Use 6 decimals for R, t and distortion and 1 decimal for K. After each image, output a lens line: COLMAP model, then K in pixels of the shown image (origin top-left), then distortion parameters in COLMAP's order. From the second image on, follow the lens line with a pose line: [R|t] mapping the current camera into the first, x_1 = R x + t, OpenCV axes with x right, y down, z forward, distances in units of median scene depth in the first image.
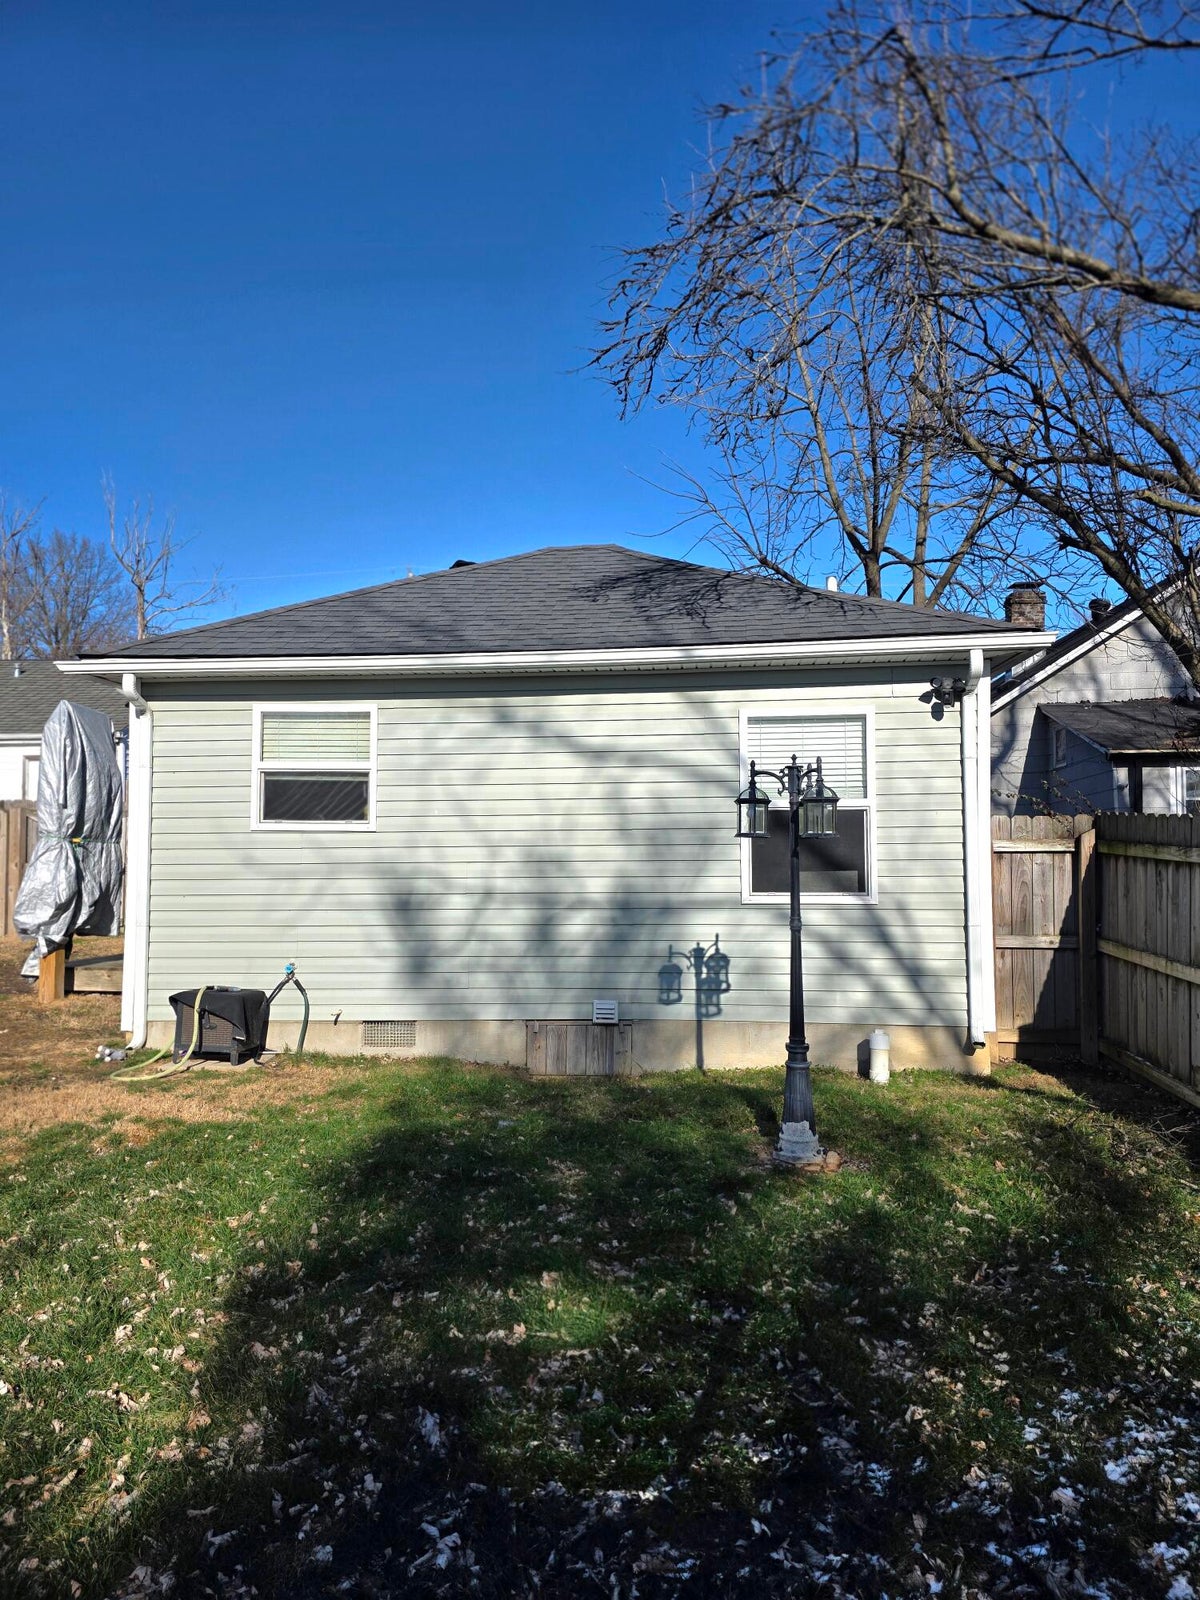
lens RADIAL K [[1076.9, 0, 595.2], [0, 1076.9, 807.7], [0, 0, 1]] dist [0.073065, -0.067113]
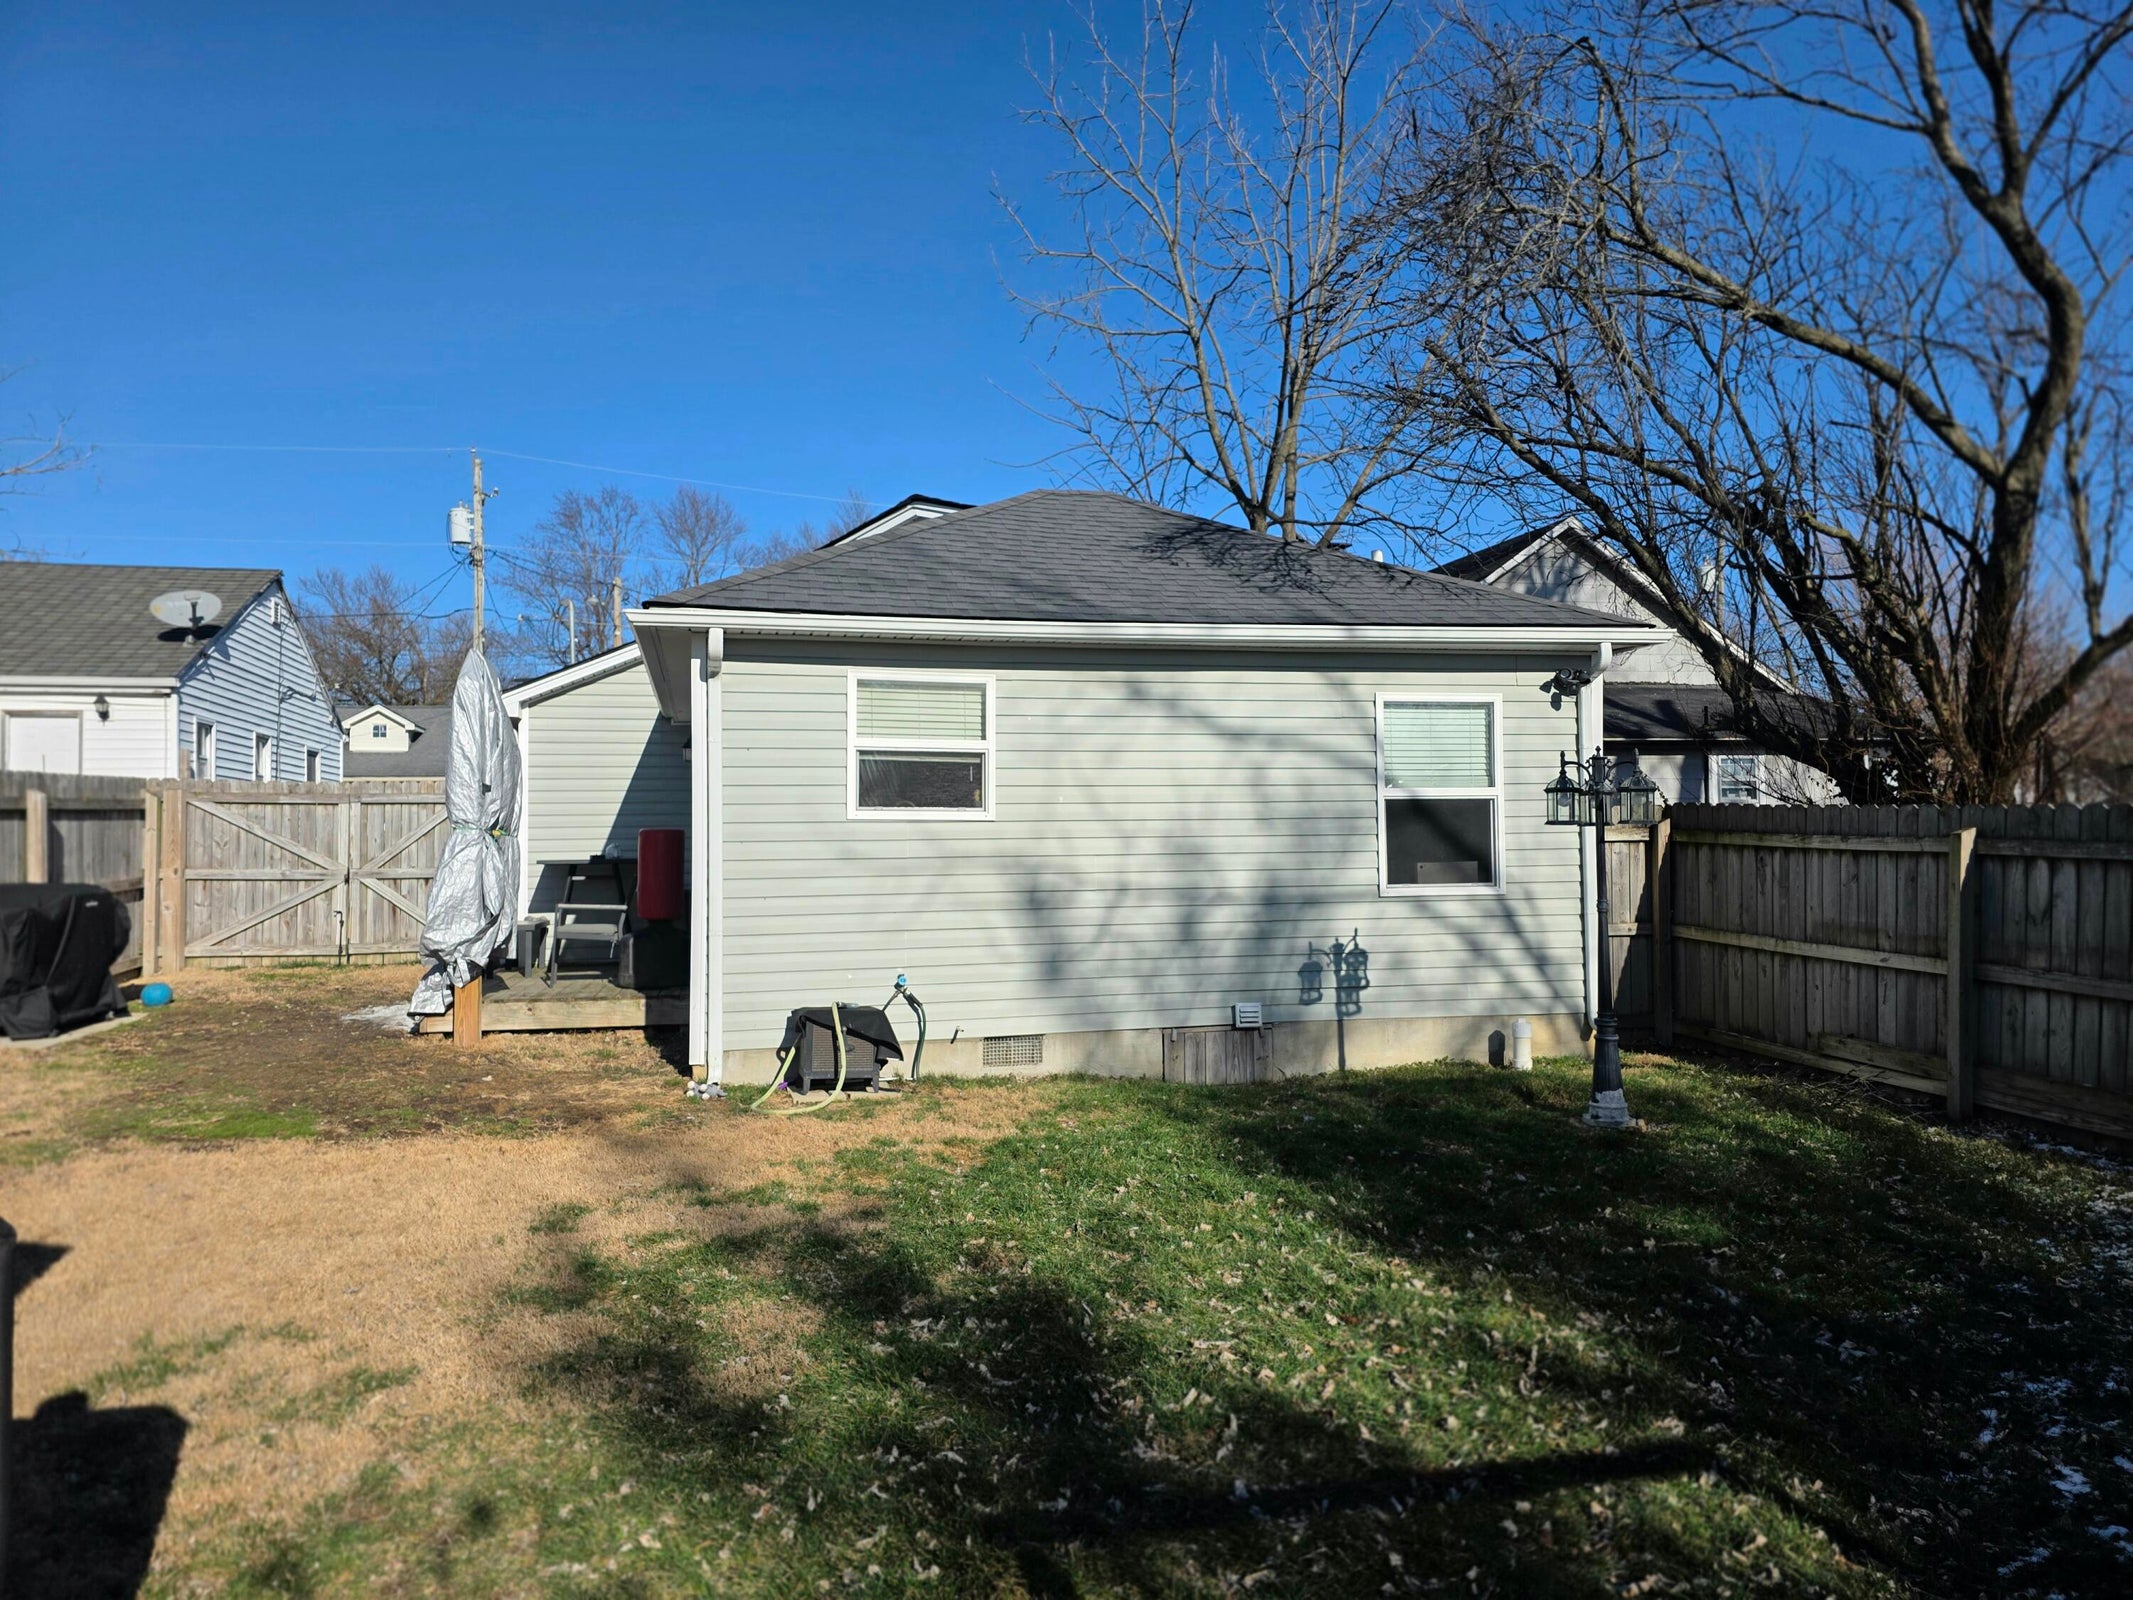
lens RADIAL K [[1435.6, 0, 1087.6], [0, 1435.6, 804.2], [0, 0, 1]] dist [0.073065, -0.067113]
pose [[0.945856, 0.004374, 0.324556, -0.518882], [-0.006137, 0.999971, 0.004409, 0.003098], [-0.324527, -0.006162, 0.945856, -0.123436]]
